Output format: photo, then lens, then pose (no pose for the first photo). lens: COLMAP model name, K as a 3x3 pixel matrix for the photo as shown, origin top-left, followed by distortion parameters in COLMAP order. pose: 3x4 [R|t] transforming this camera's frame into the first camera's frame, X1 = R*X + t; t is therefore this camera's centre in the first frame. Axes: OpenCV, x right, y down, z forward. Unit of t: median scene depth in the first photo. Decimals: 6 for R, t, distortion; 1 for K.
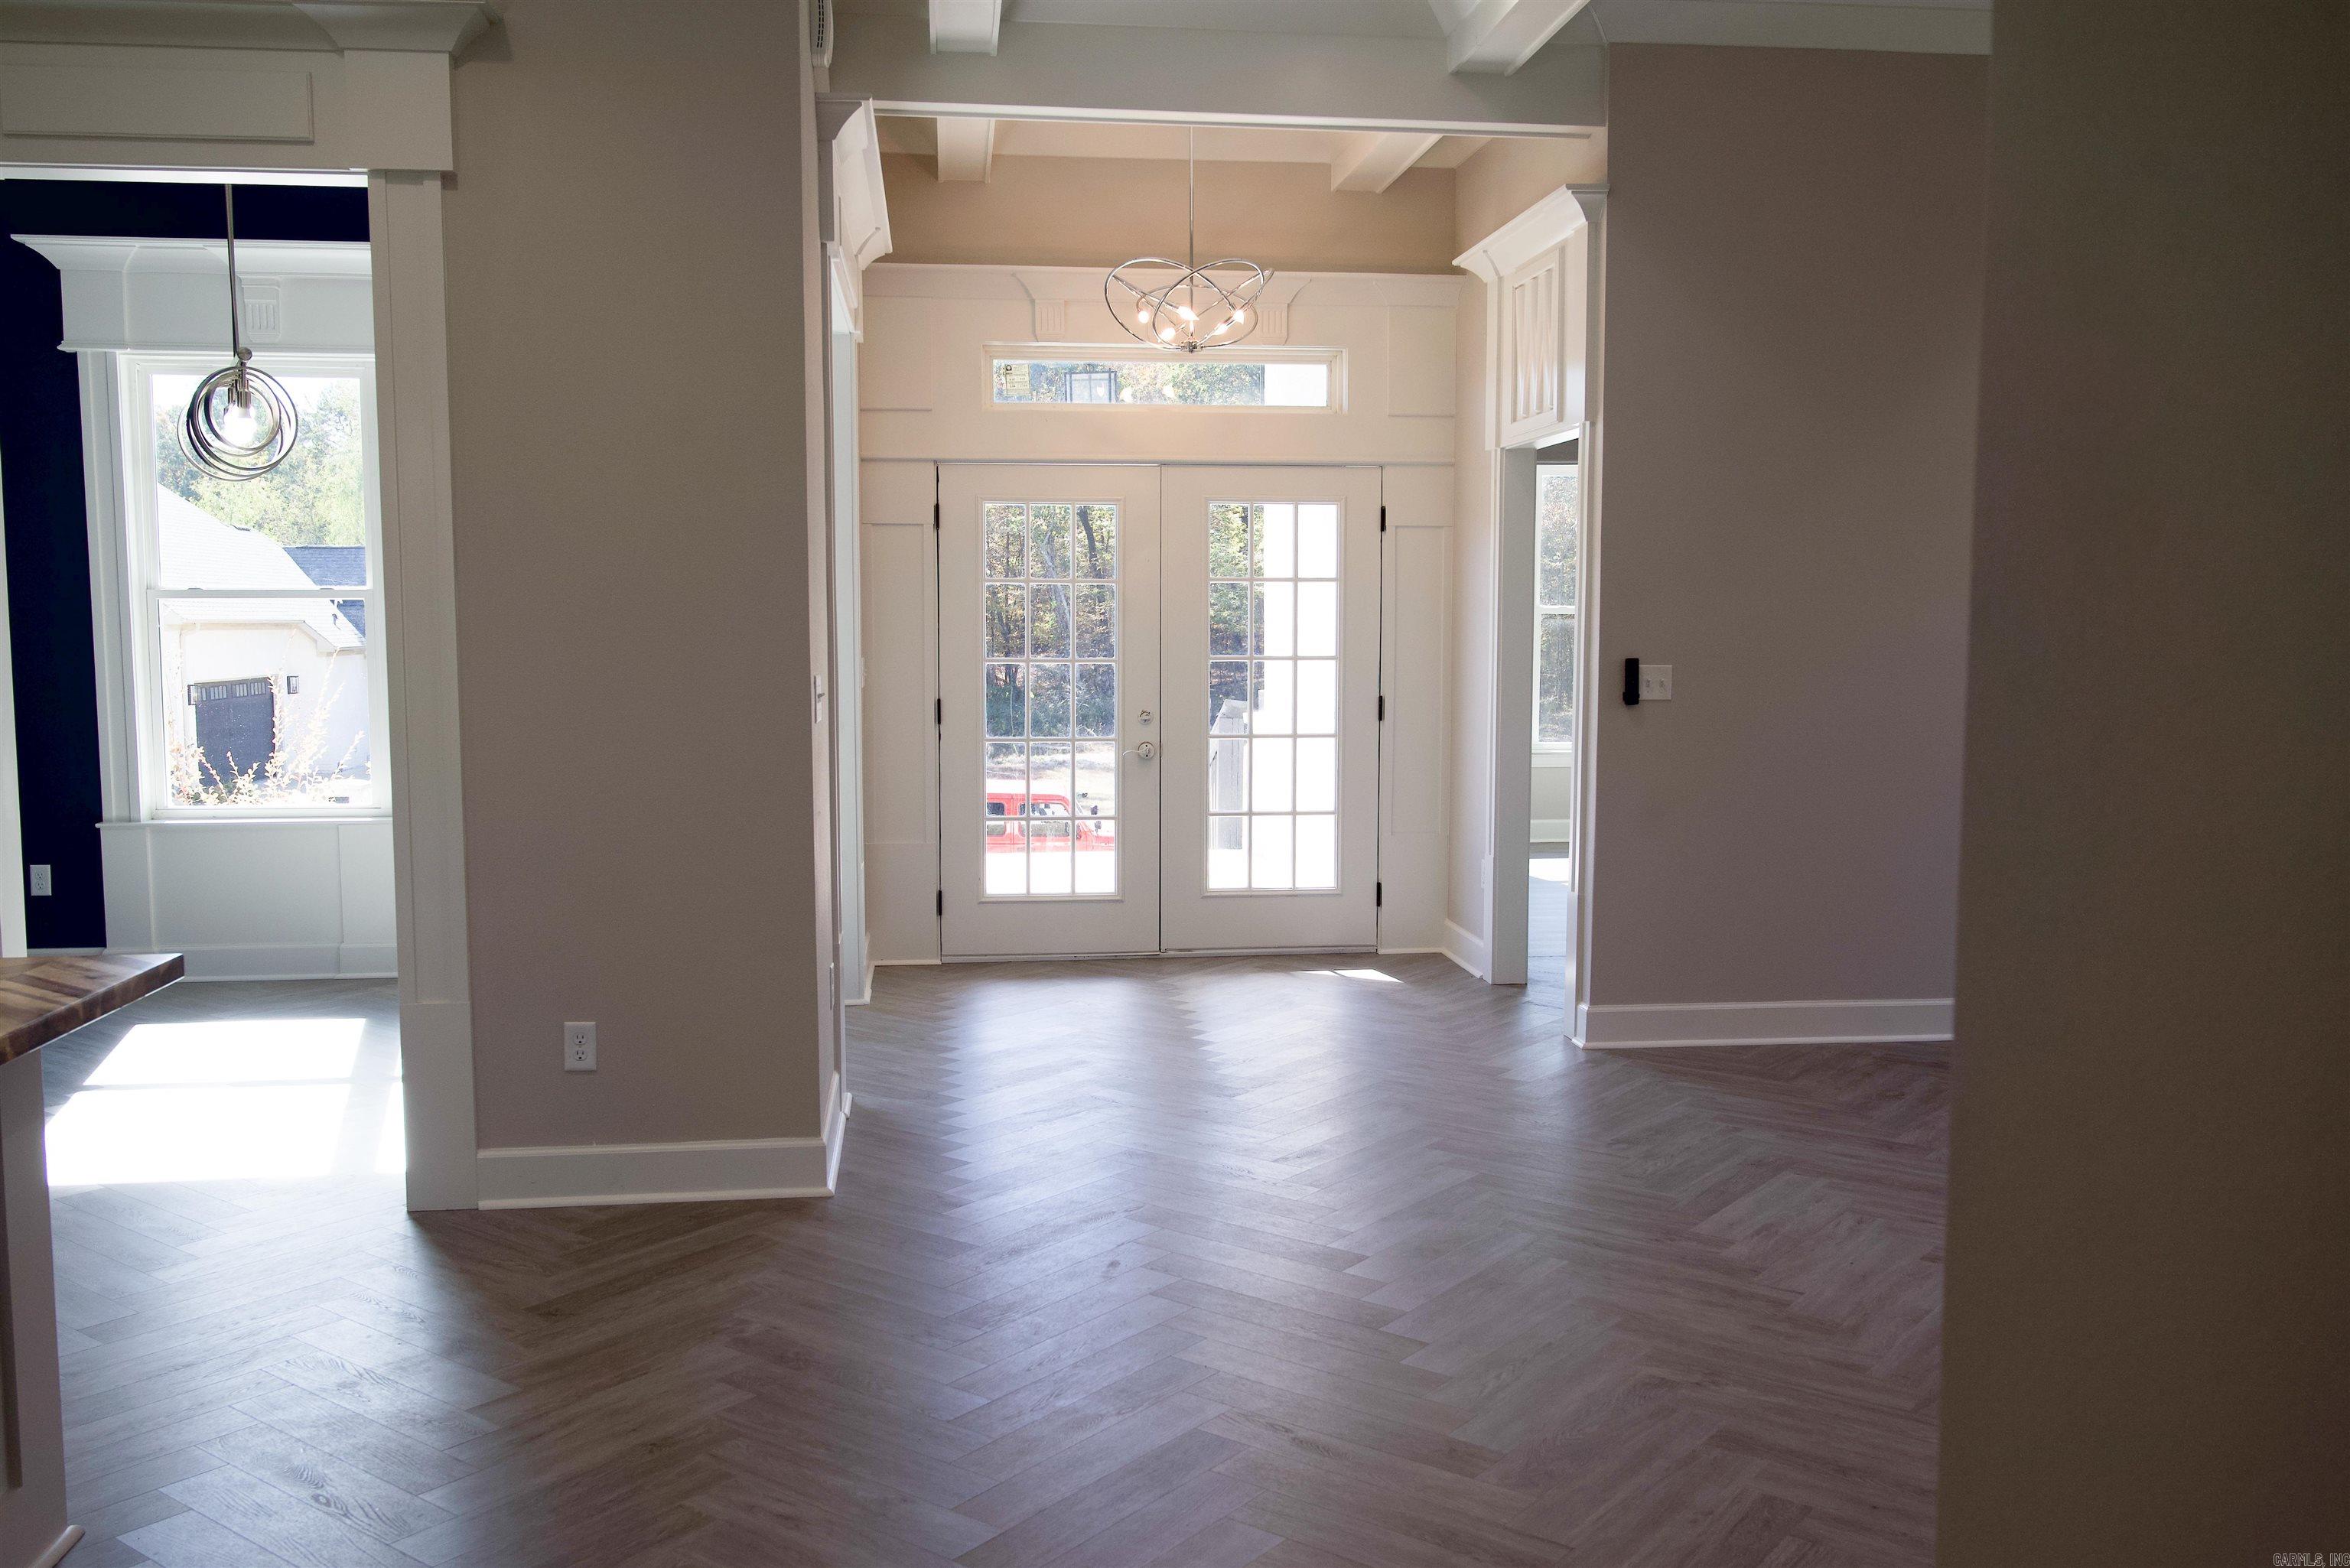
lens RADIAL K [[1983.4, 0, 1174.2], [0, 1983.4, 799.2], [0, 0, 1]] dist [0.000444, 0.002397]
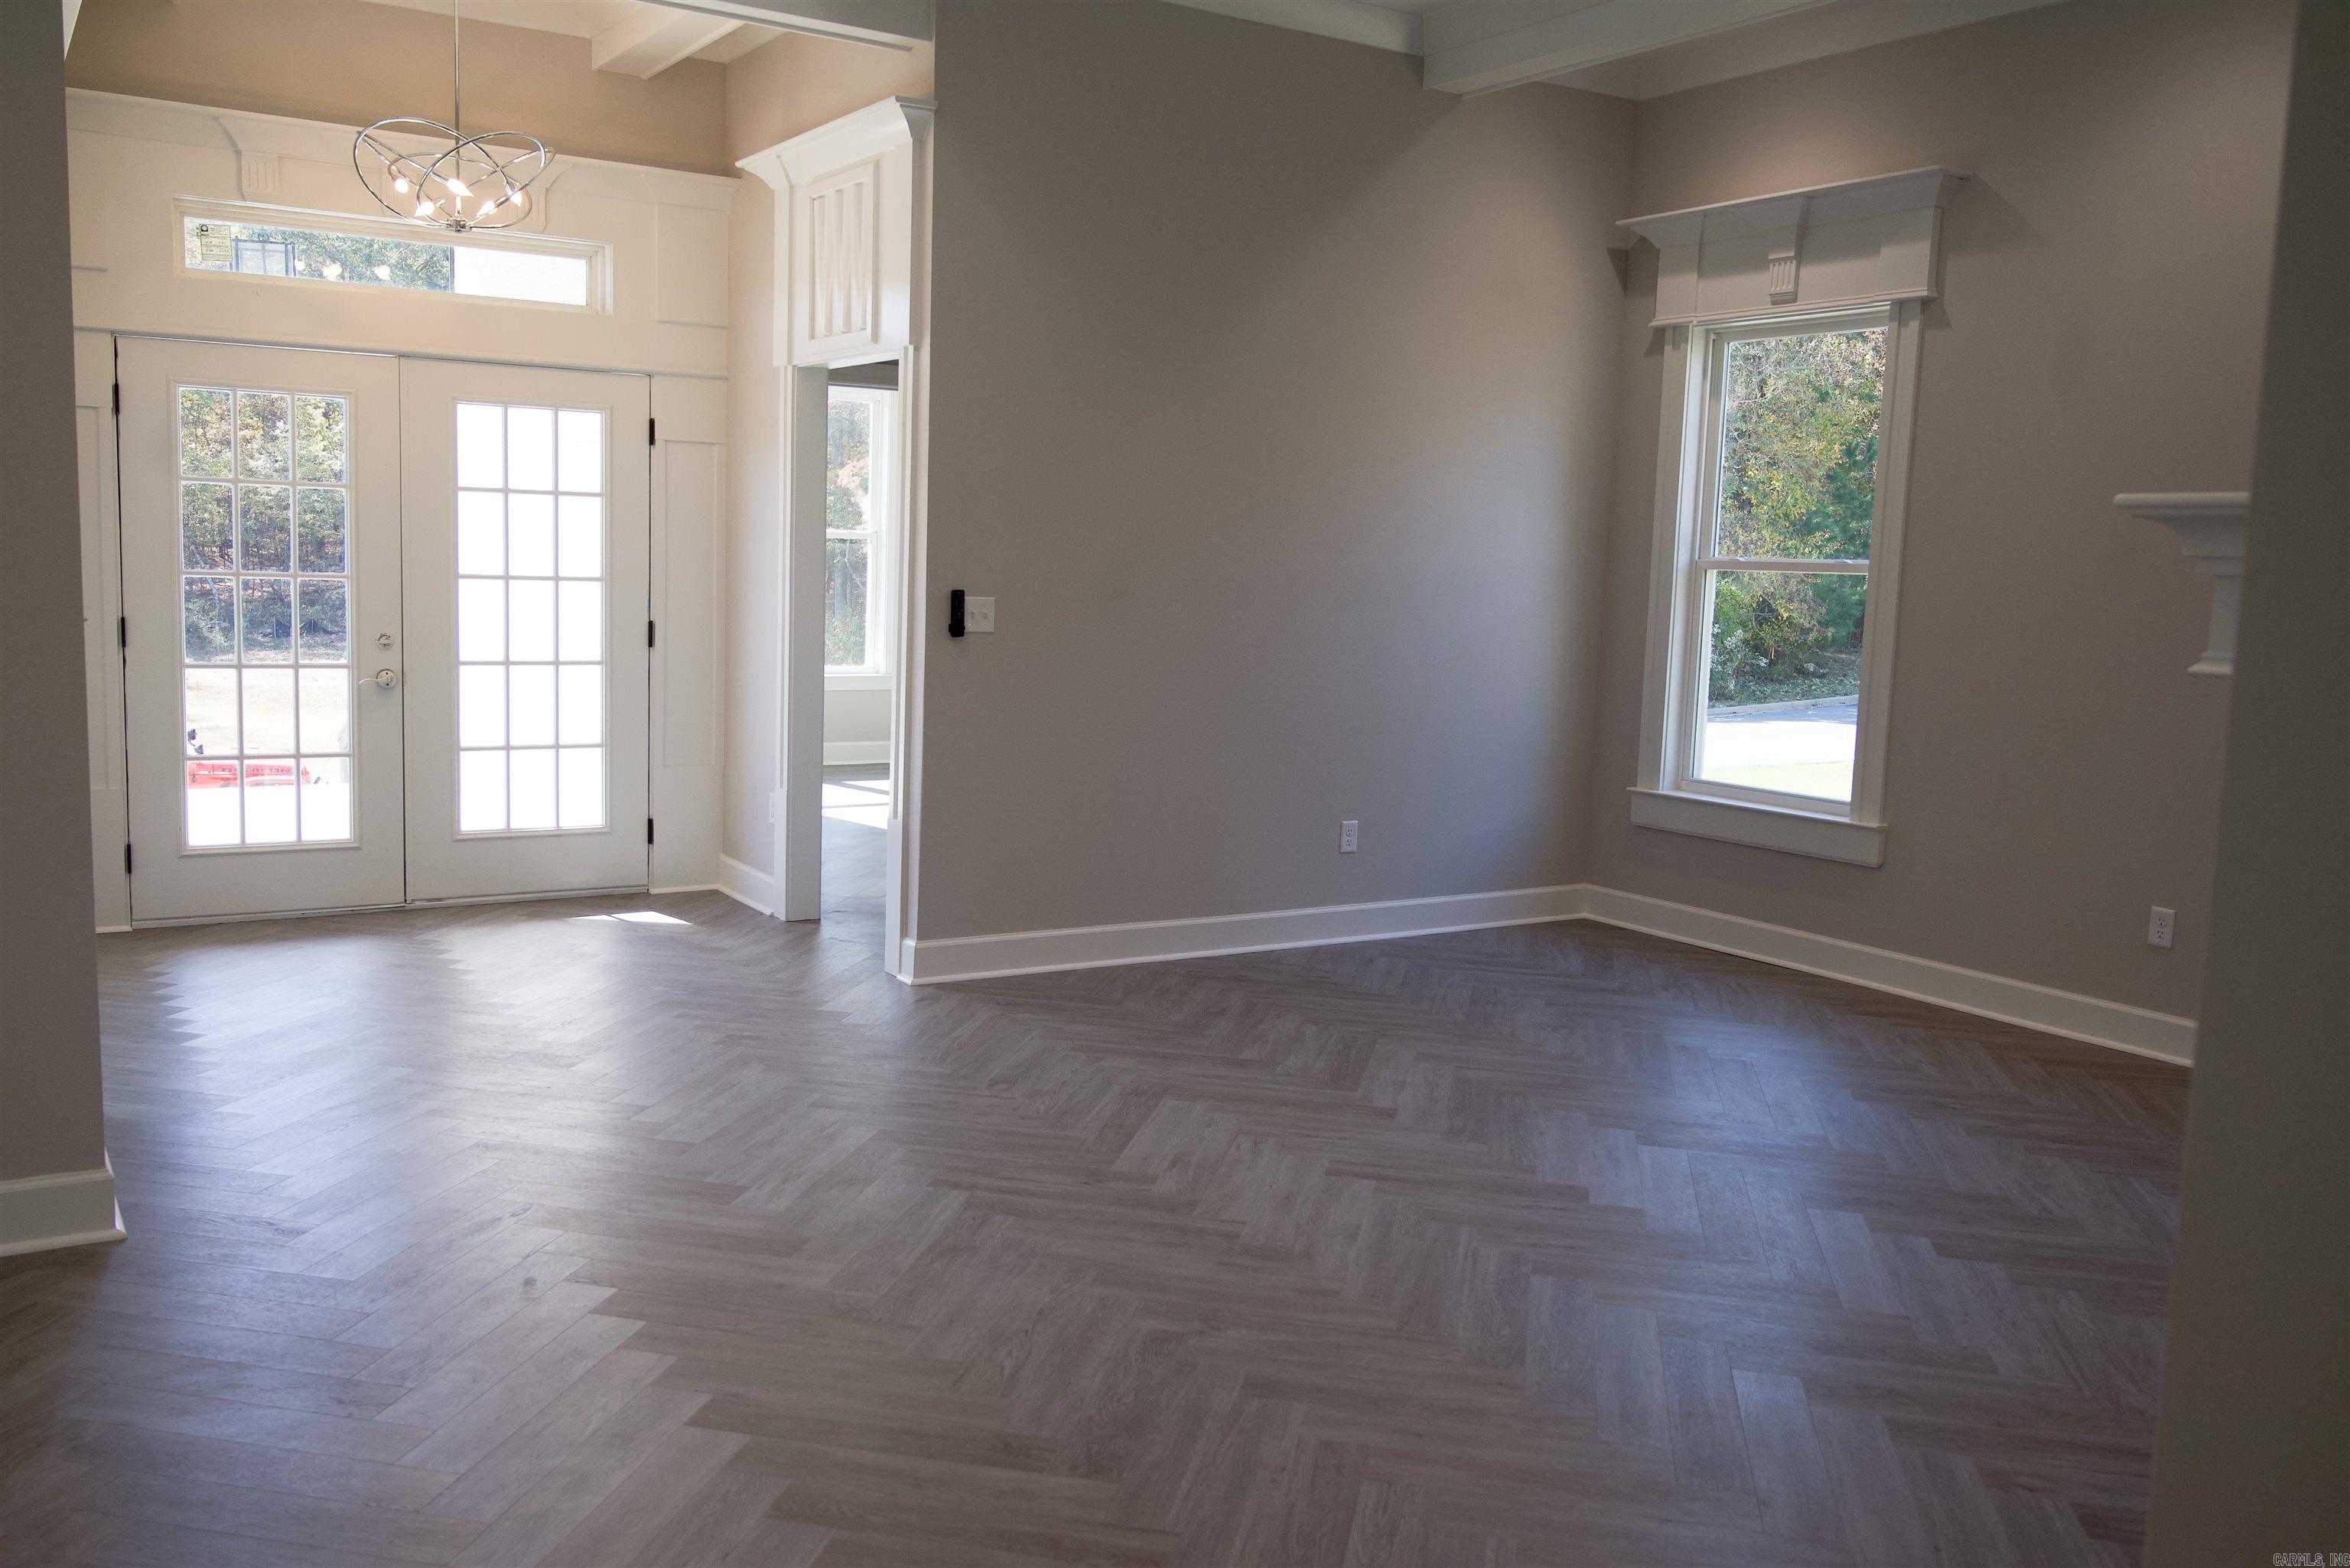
lens RADIAL K [[1945.1, 0, 1175.0], [0, 1945.1, 784.0], [0, 0, 1]] dist [-0.001474, 0.005158]
pose [[0.901259, -0.022286, 0.432707, -0.084545], [0.006656, 0.999271, 0.037603, -0.008930], [-0.433229, -0.031010, 0.900750, 0.068304]]
